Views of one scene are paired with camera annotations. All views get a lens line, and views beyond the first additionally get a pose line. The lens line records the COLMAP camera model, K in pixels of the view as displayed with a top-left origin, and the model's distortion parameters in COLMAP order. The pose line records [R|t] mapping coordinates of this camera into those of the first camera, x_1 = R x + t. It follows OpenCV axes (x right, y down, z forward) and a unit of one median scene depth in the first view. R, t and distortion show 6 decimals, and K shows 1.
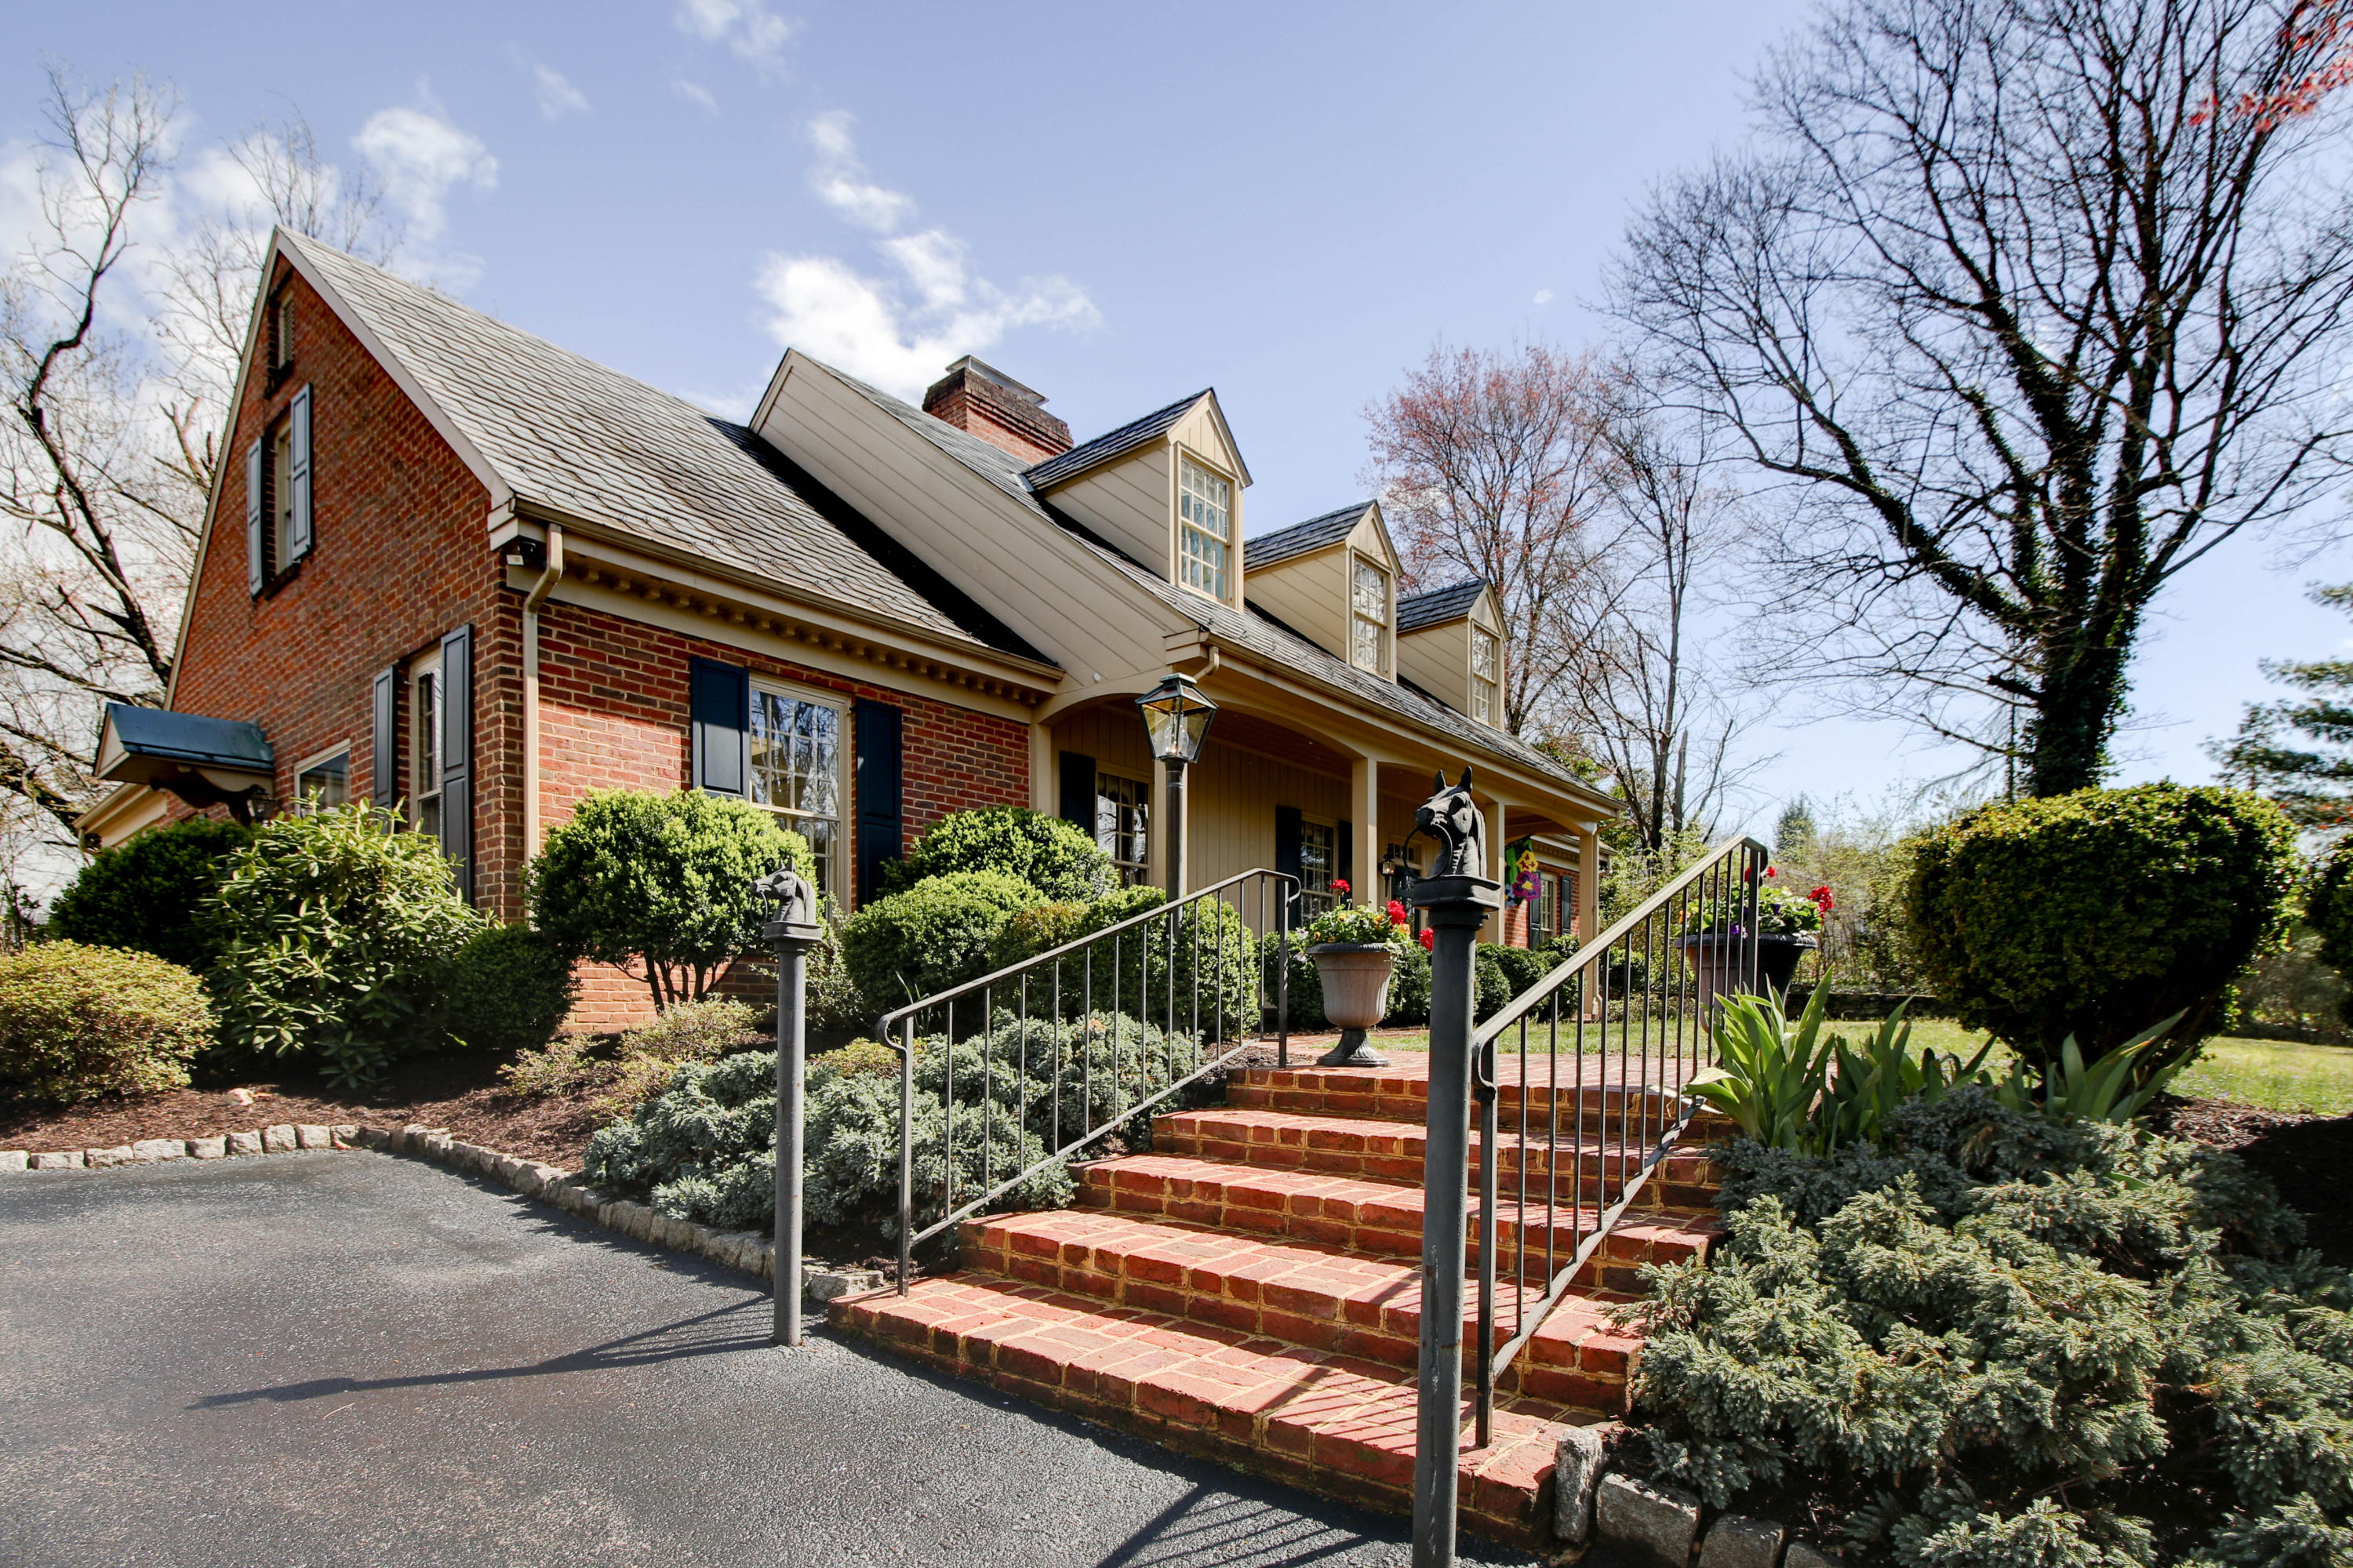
lens RADIAL K [[1209.7, 0, 1174.9], [0, 1209.7, 1032.8], [0, 0, 1]] dist [0.002820, -0.009474]
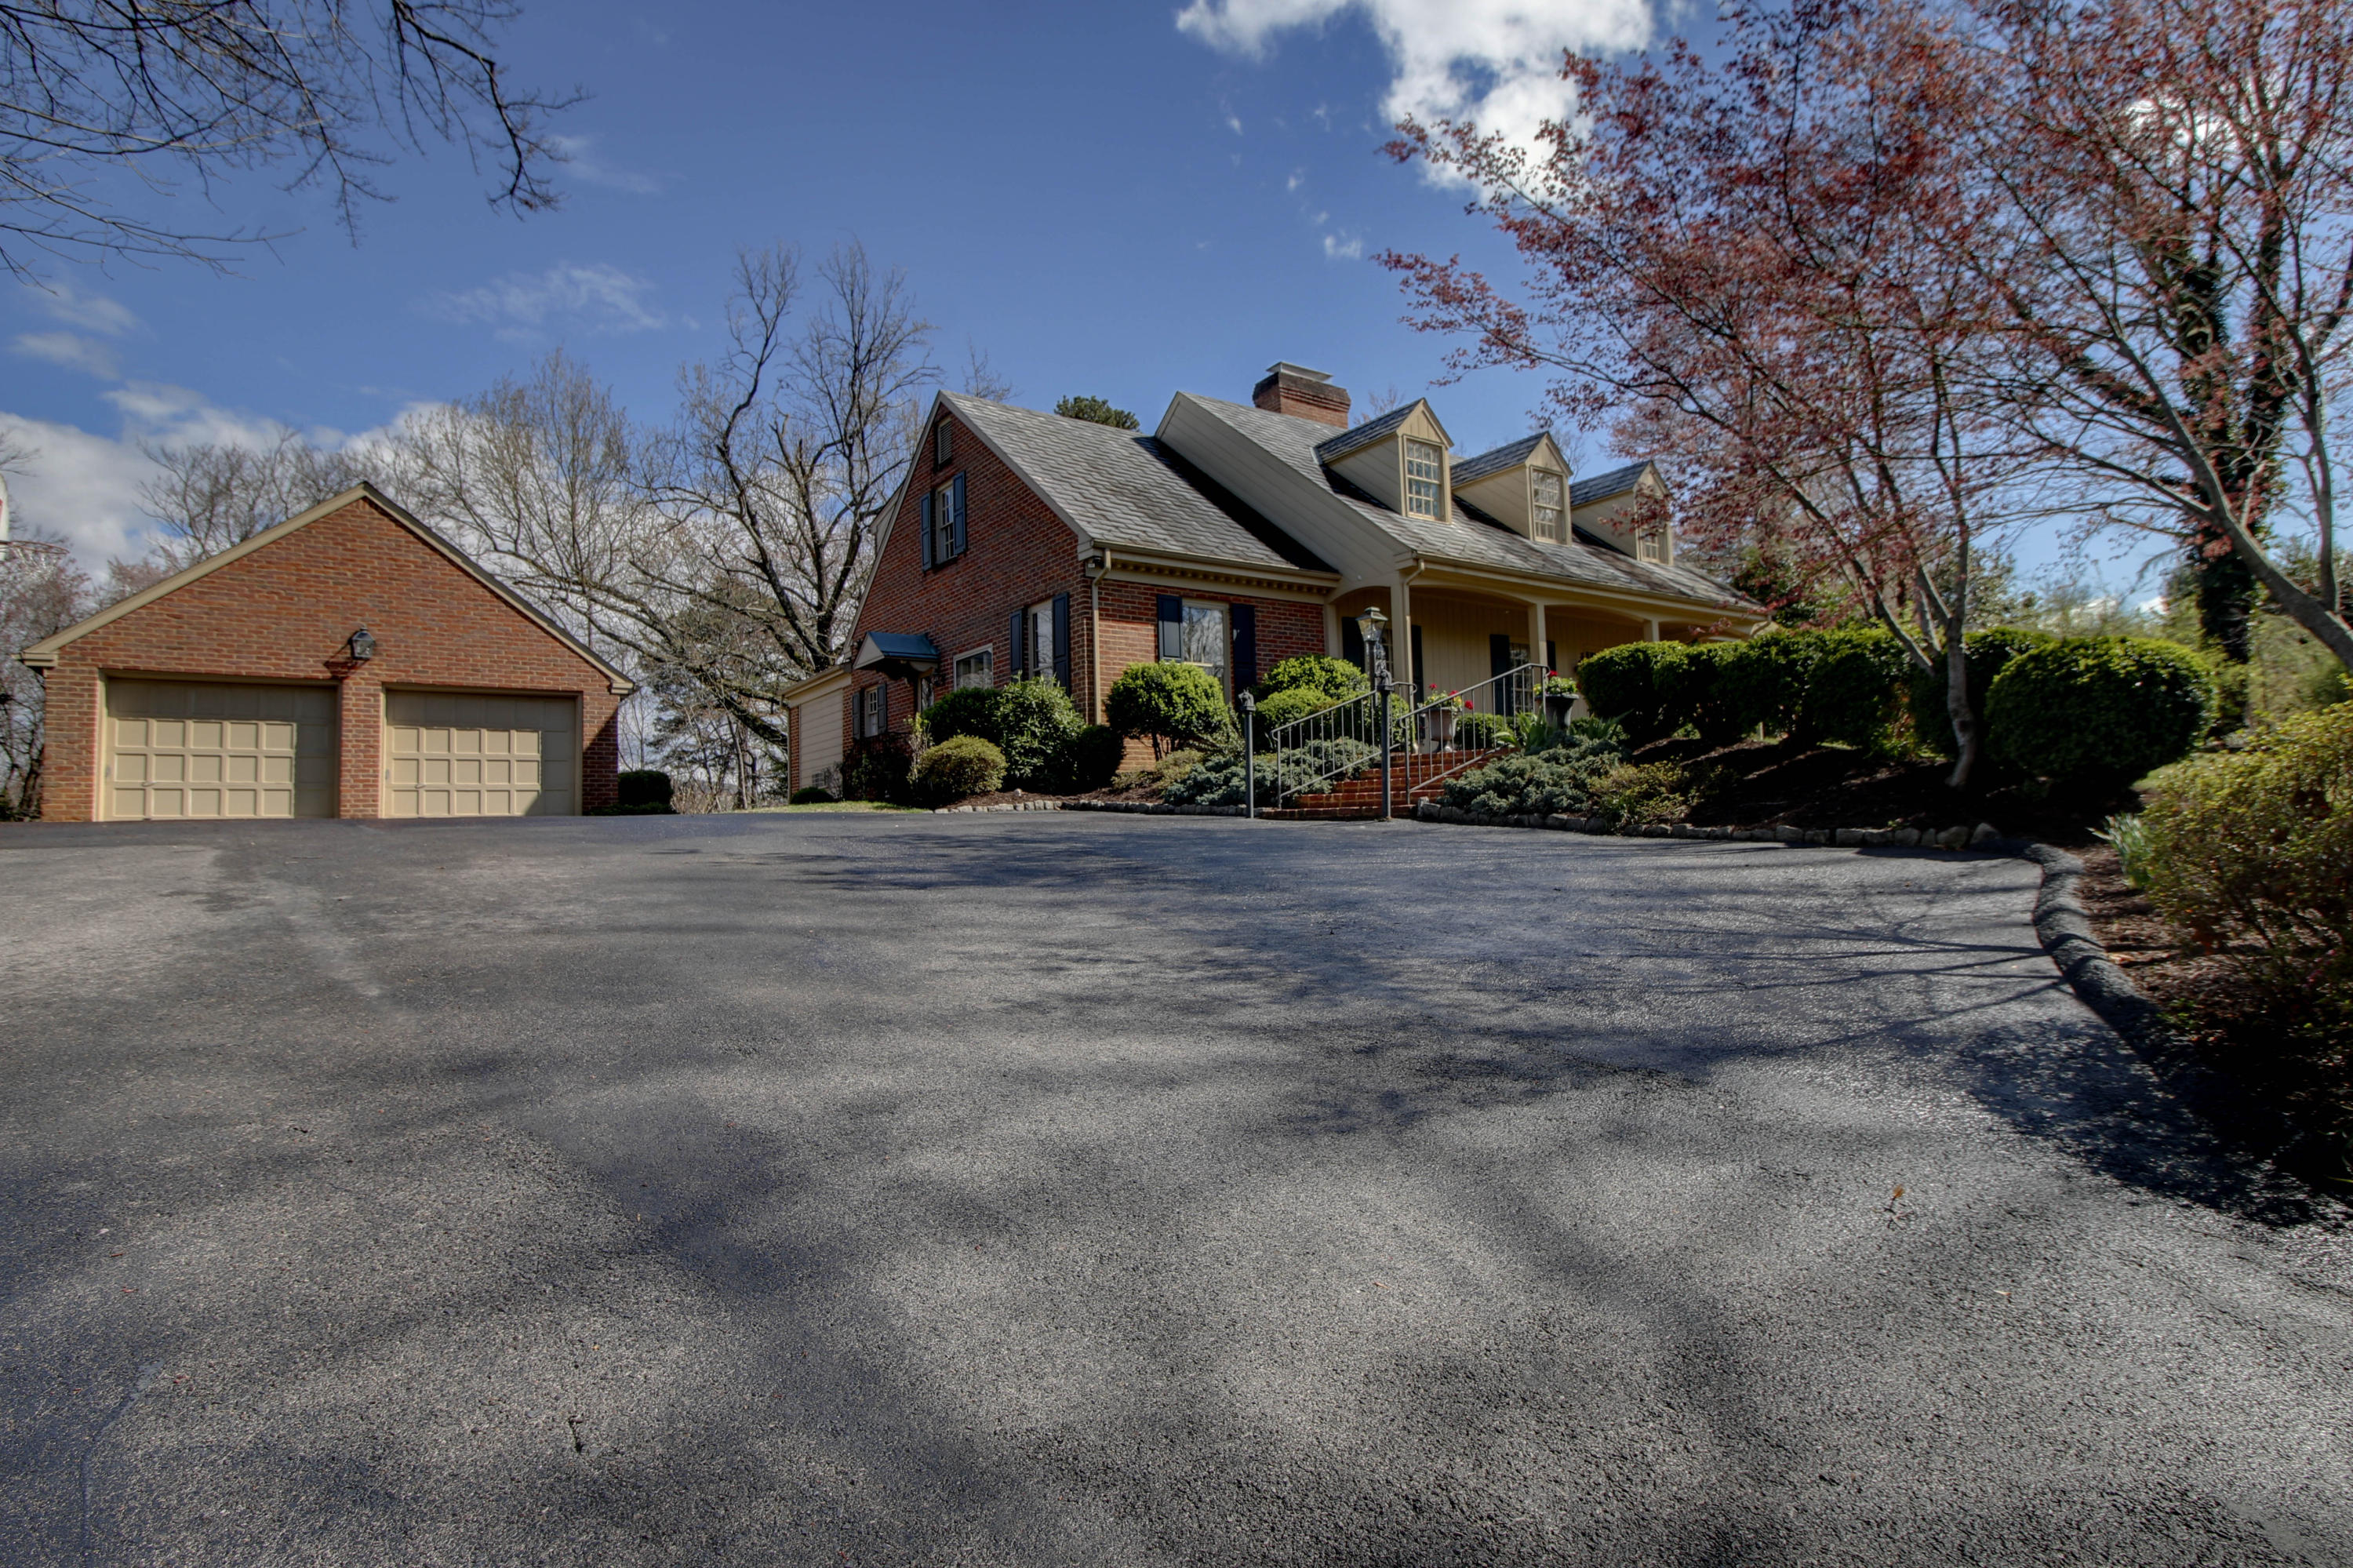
lens RADIAL K [[1230.6, 0, 1176.5], [0, 1230.6, 784.0], [0, 0, 1]] dist [-0.000115, -0.000015]
pose [[0.965011, -0.040872, -0.259006, 0.210388], [0.026817, 0.997981, -0.057568, 0.172294], [0.260836, 0.048607, 0.964159, -1.281718]]
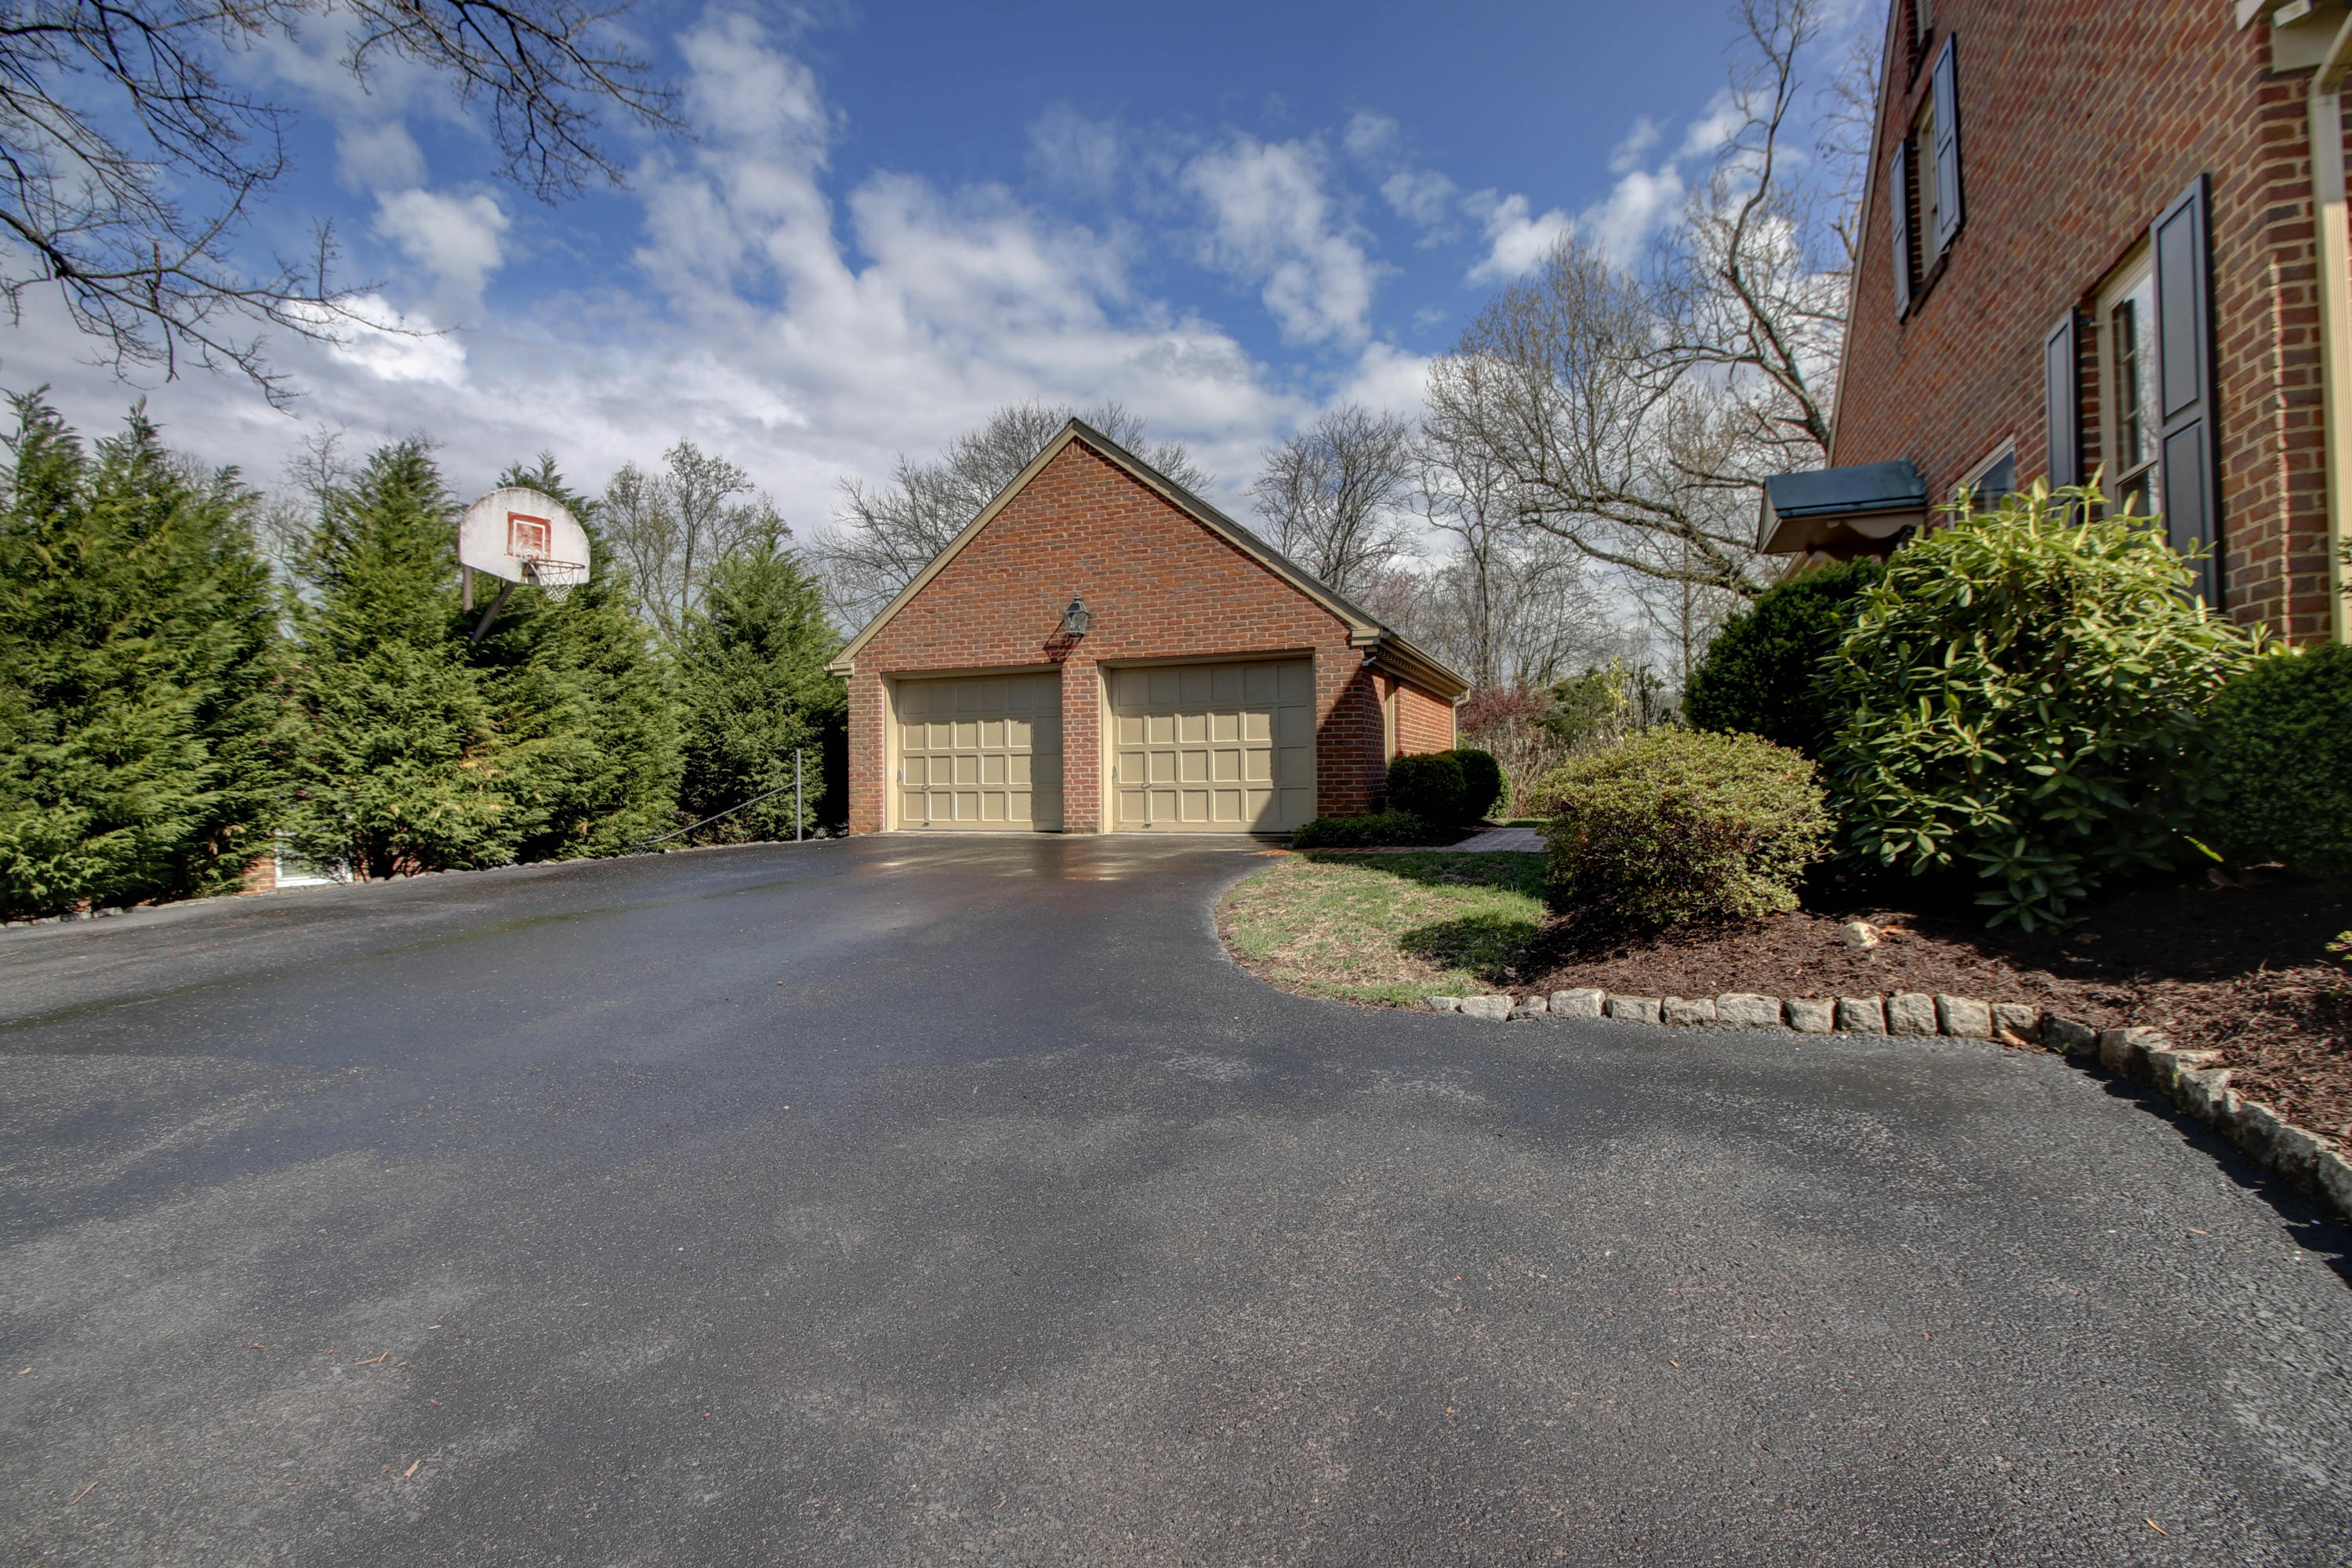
lens RADIAL K [[1073.0, 0, 1176.0], [0, 1073.0, 784.0], [0, 0, 1]] dist [0.001187, -0.016444]
pose [[0.301203, 0.001555, -0.953559, -0.263363], [0.009864, 0.999940, 0.004746, -0.035552], [0.953509, -0.010836, 0.301170, 0.380167]]
